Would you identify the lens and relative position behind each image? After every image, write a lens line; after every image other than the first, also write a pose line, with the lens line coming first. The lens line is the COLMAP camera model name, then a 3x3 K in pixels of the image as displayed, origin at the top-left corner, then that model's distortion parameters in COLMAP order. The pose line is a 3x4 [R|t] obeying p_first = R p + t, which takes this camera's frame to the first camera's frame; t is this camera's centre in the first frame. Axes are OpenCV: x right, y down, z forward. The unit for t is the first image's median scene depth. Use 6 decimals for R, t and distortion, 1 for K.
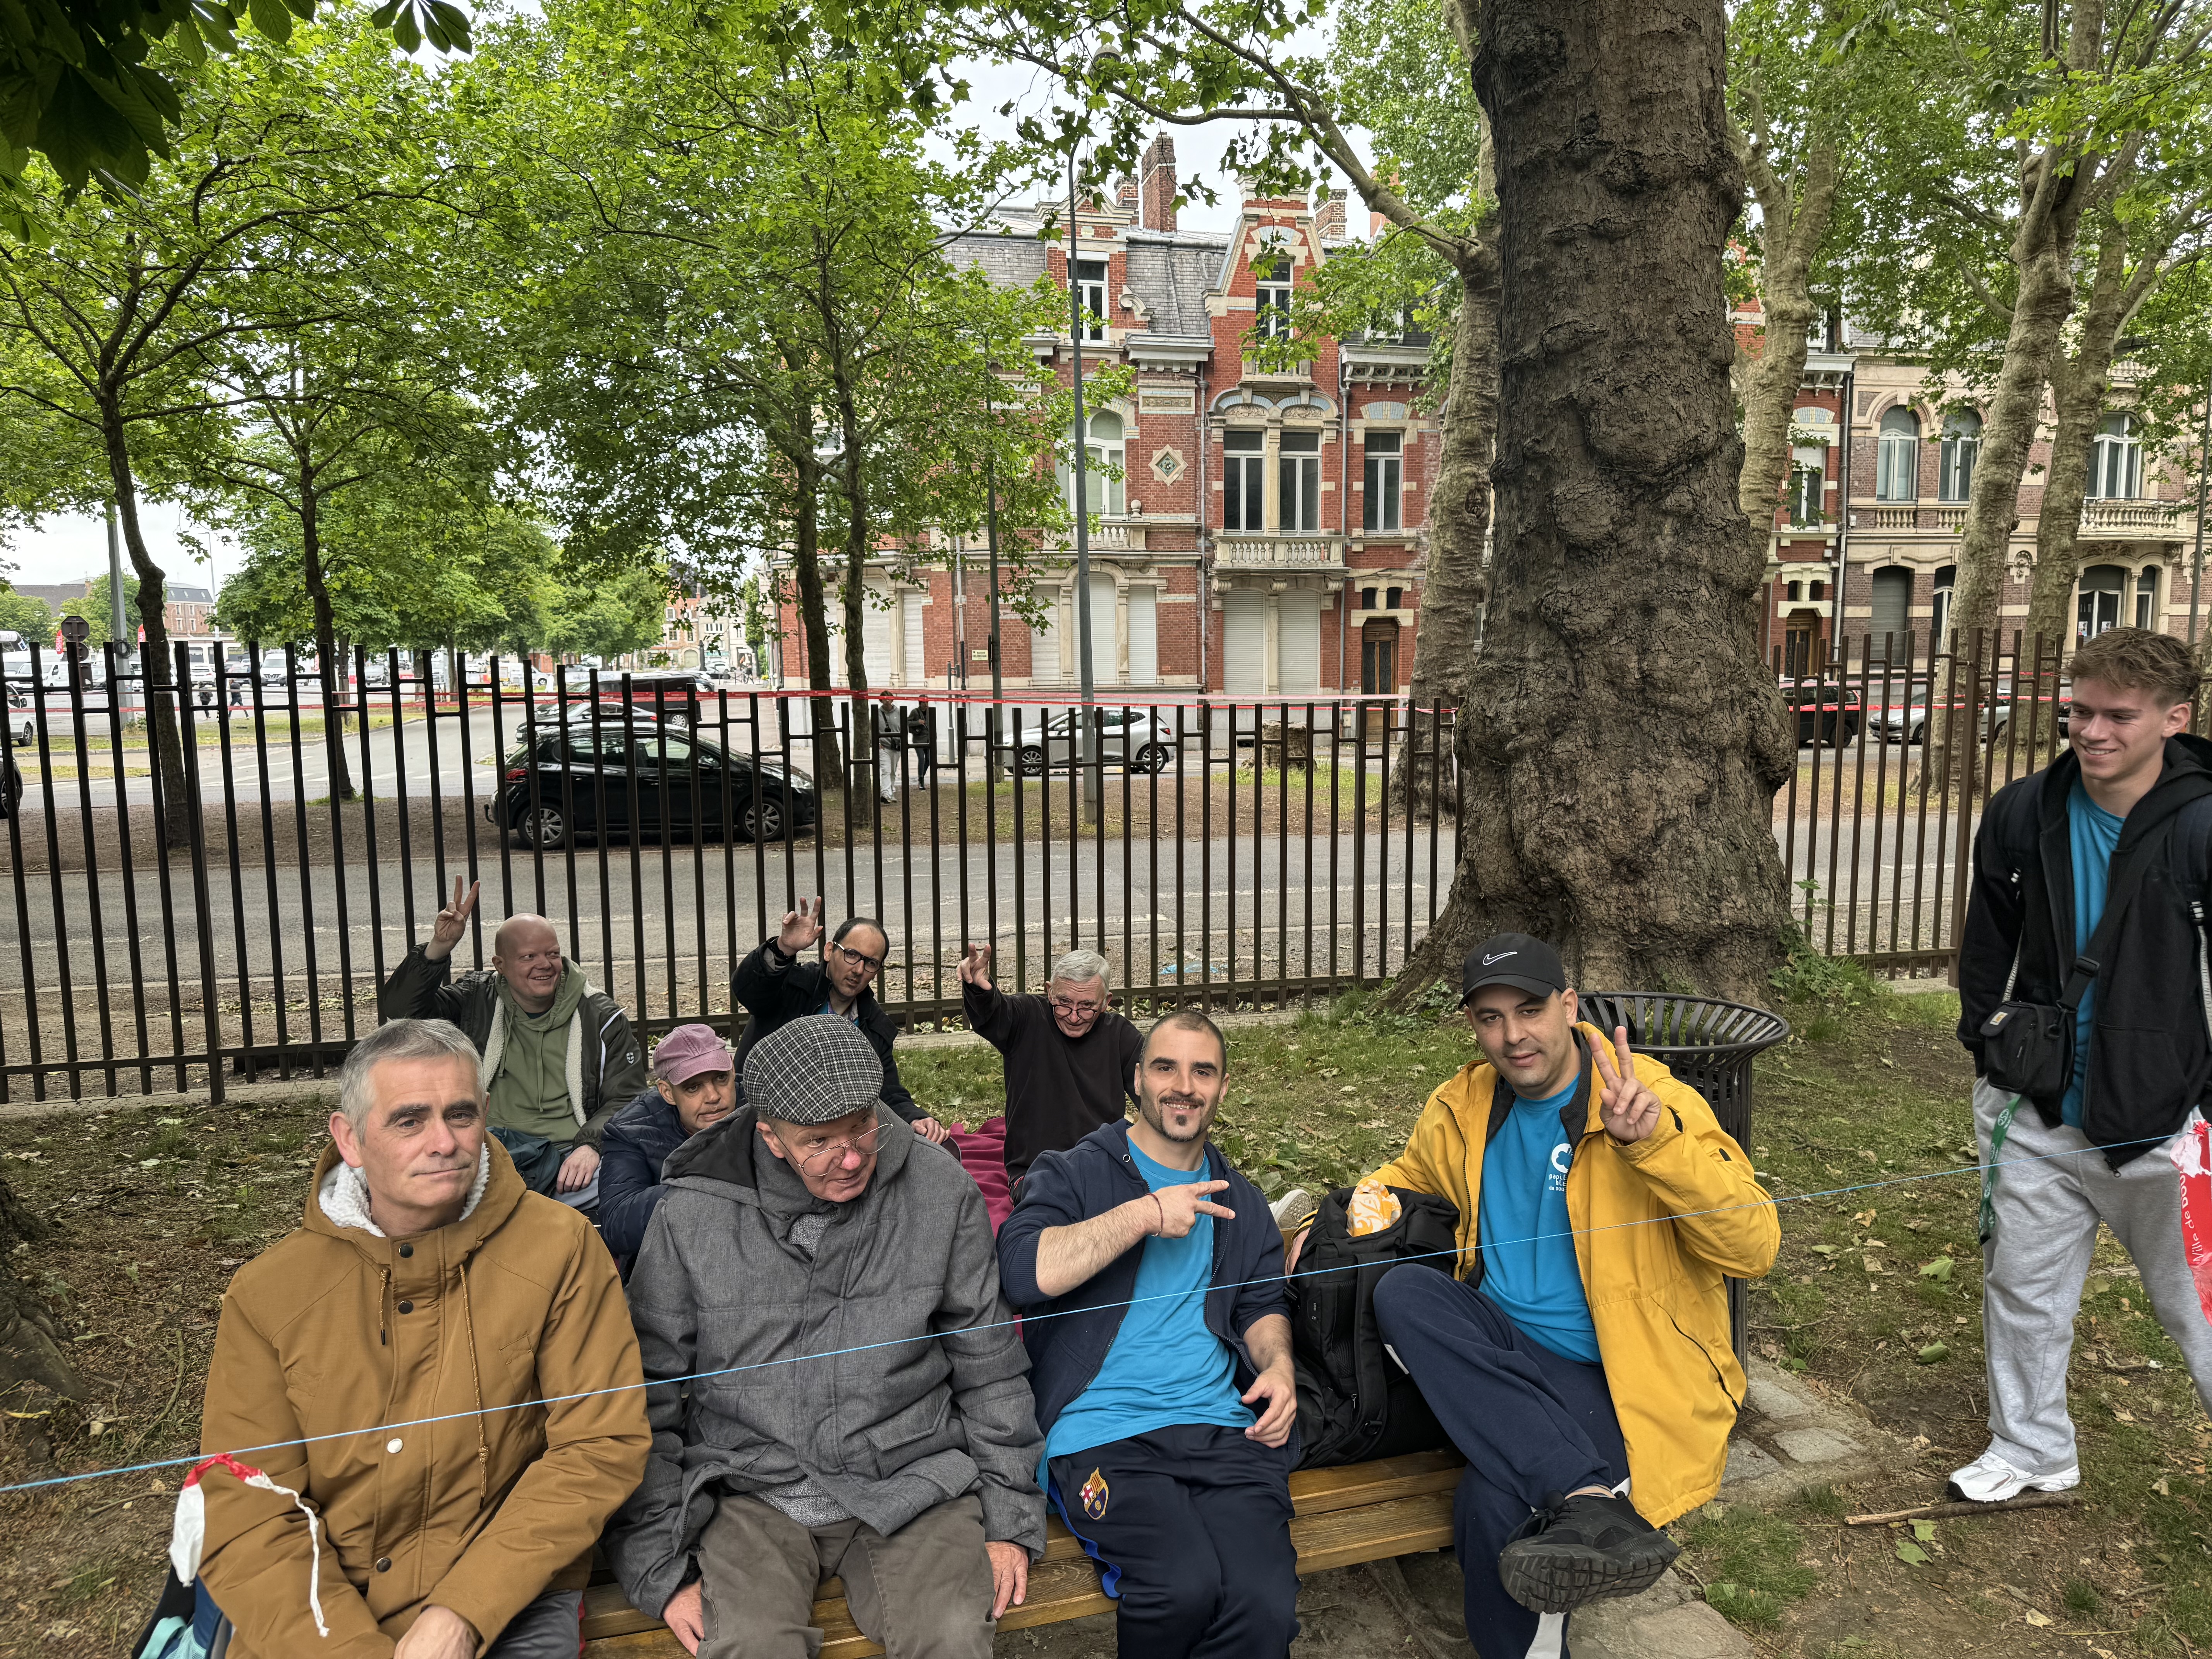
lens RADIAL K [[1585.1, 0, 1111.0], [0, 1585.1, 828.2], [0, 0, 1]] dist [0.058548, -0.051339]
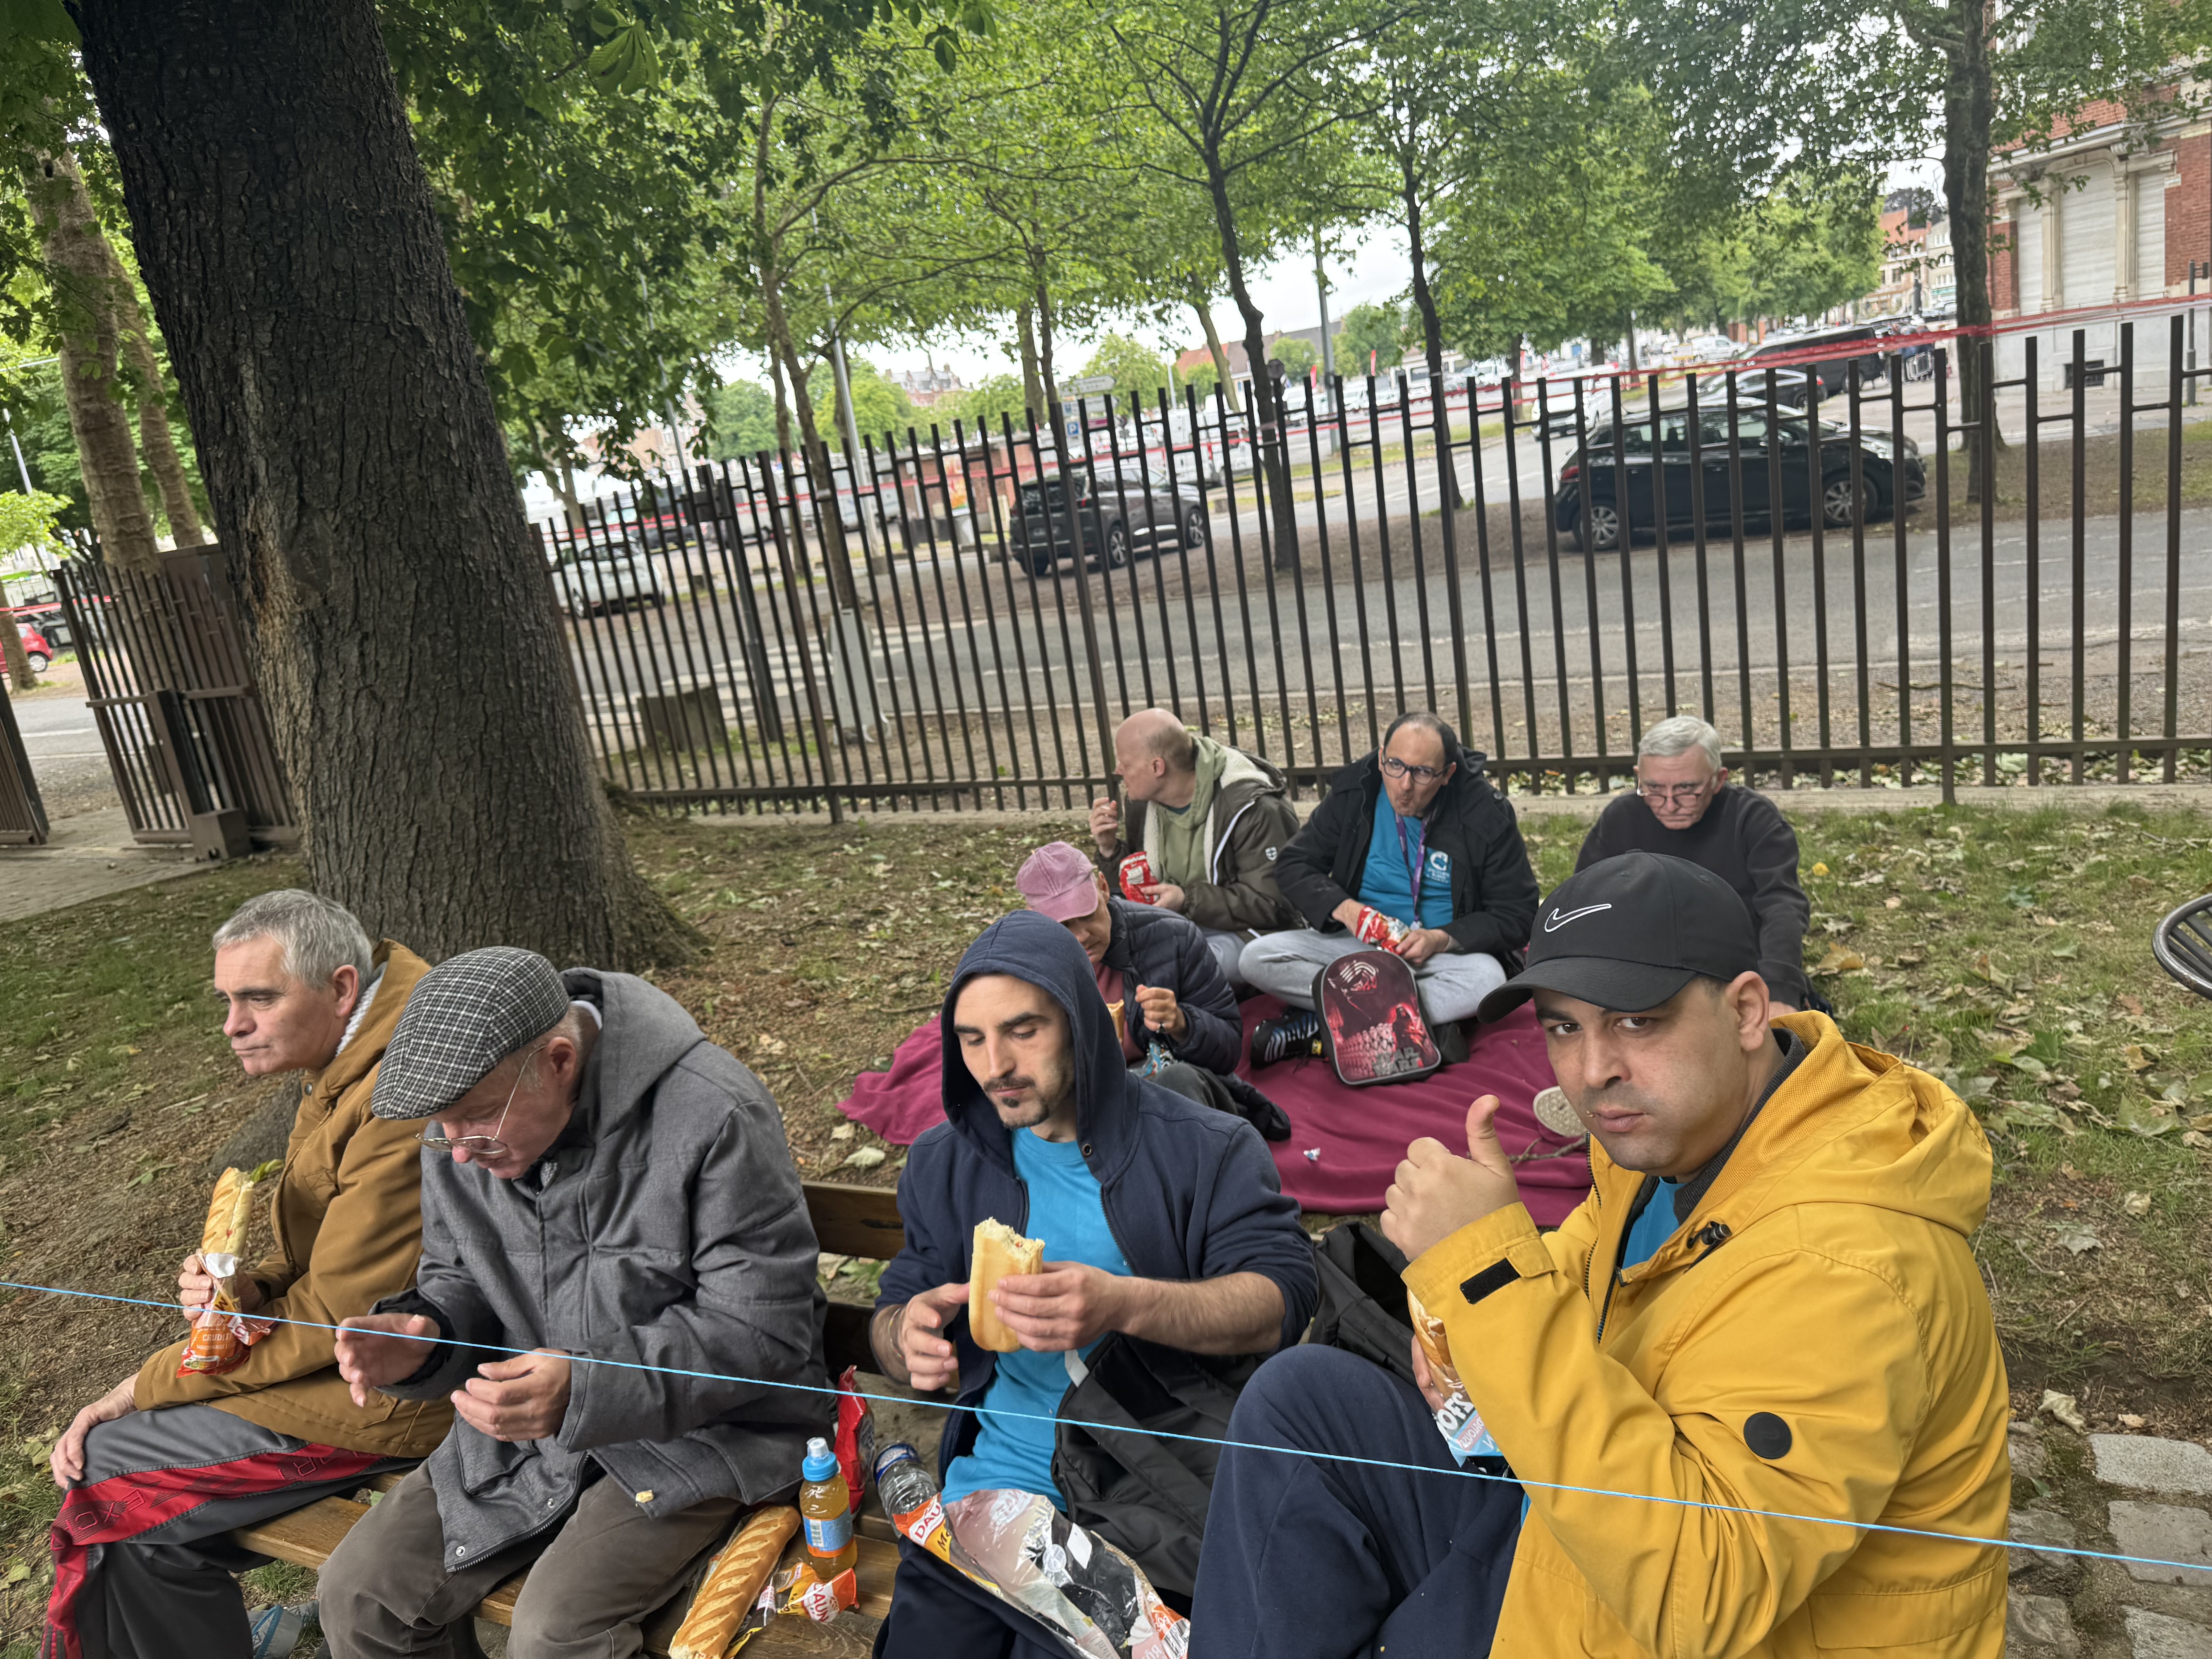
lens RADIAL K [[1585.1, 0, 1090.6], [0, 1585.1, 825.0], [0, 0, 1]] dist [0.058548, -0.051339]
pose [[0.716415, 0.064097, -0.694724, 0.095753], [0.070573, 0.984005, 0.163564, -0.003230], [0.694096, -0.166208, 0.700432, 0.107459]]
